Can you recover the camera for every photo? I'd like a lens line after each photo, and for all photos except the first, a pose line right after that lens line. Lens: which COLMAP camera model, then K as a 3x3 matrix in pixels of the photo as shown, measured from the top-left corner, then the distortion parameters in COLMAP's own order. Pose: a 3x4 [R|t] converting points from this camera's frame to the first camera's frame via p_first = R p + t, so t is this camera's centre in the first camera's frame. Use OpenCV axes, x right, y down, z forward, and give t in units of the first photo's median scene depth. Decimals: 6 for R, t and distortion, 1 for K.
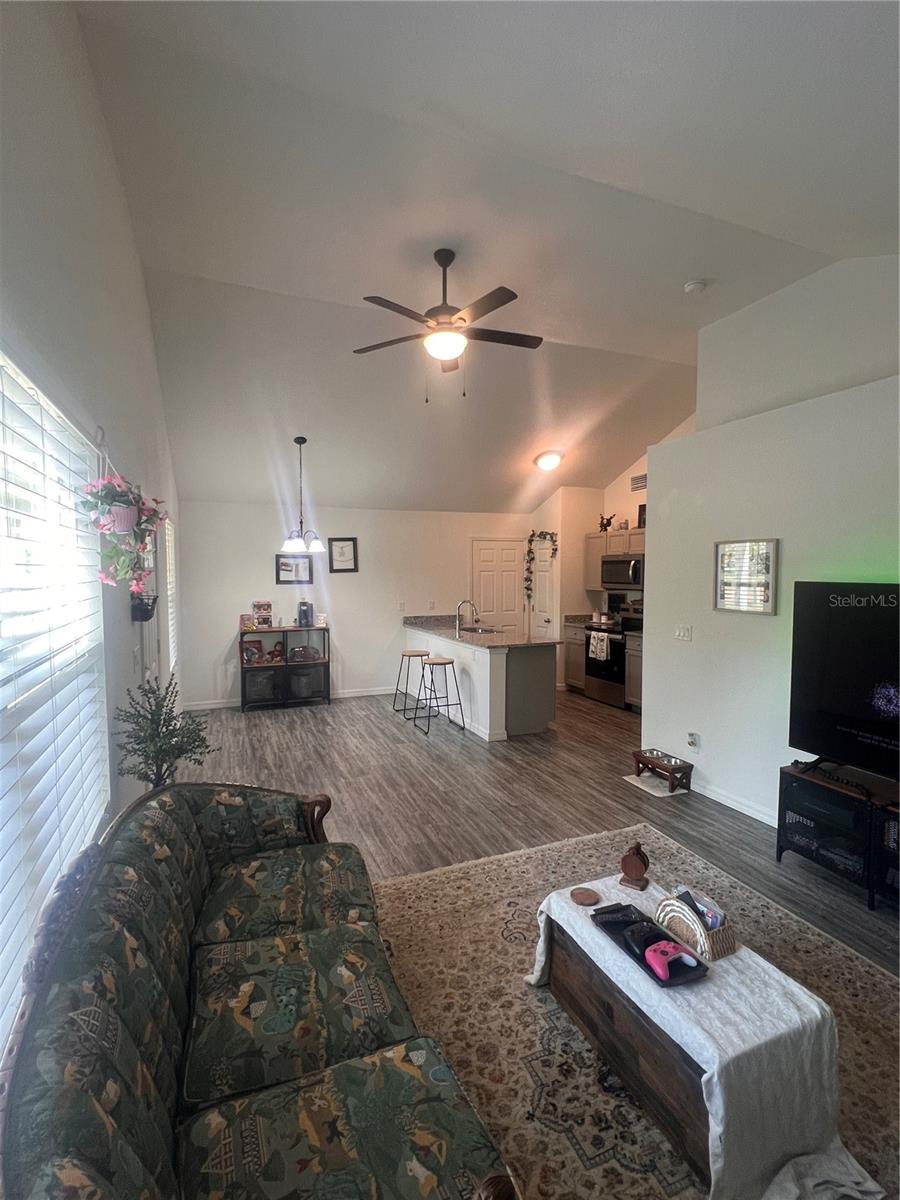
lens RADIAL K [[570.3, 0, 449.4], [0, 570.3, 602.5], [0, 0, 1]] dist [0.001856, 0.000187]
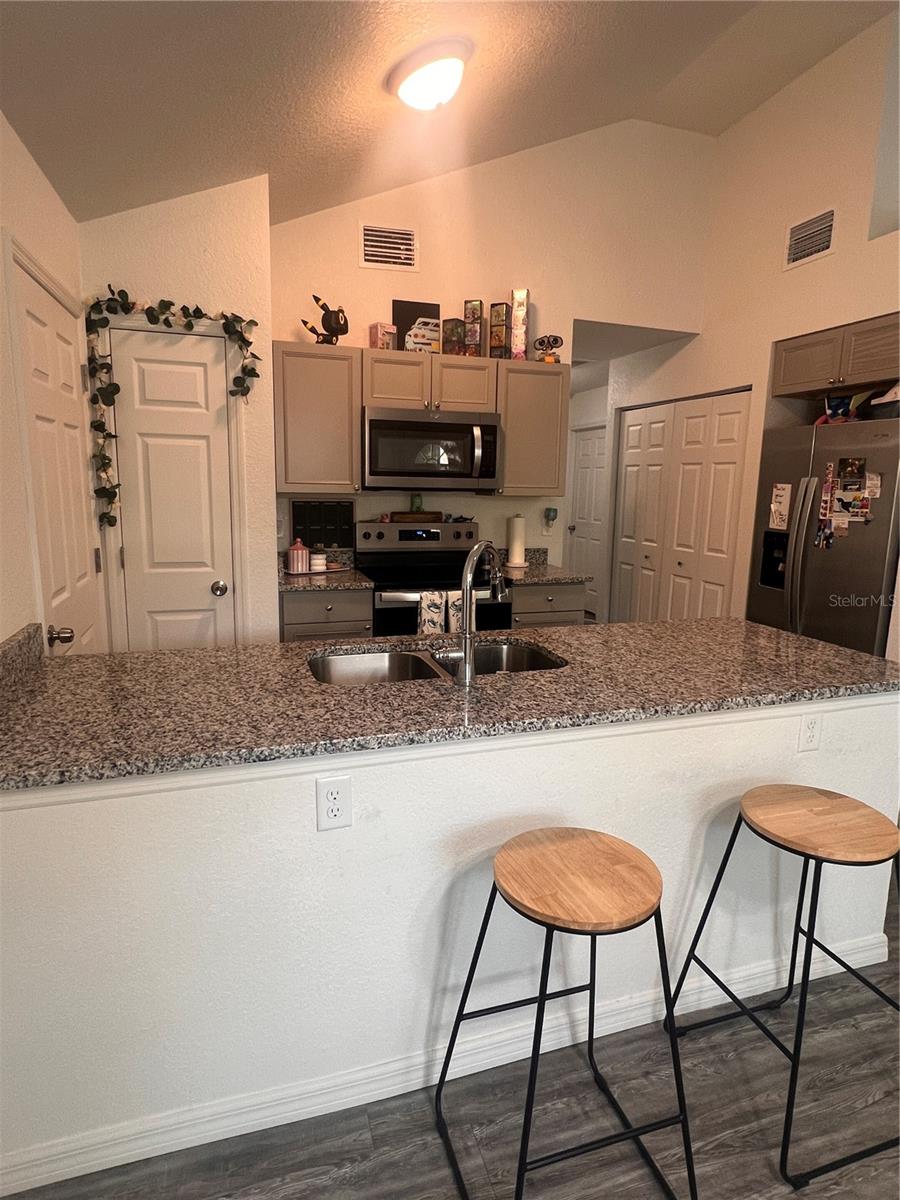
lens RADIAL K [[666.1, 0, 451.3], [0, 666.1, 598.1], [0, 0, 1]] dist [-0.001138, -0.000113]
pose [[0.085542, -0.175330, 0.980786, -0.200987], [0.027938, 0.984430, 0.173544, -0.026565], [-0.995943, 0.012556, 0.089108, 0.830427]]
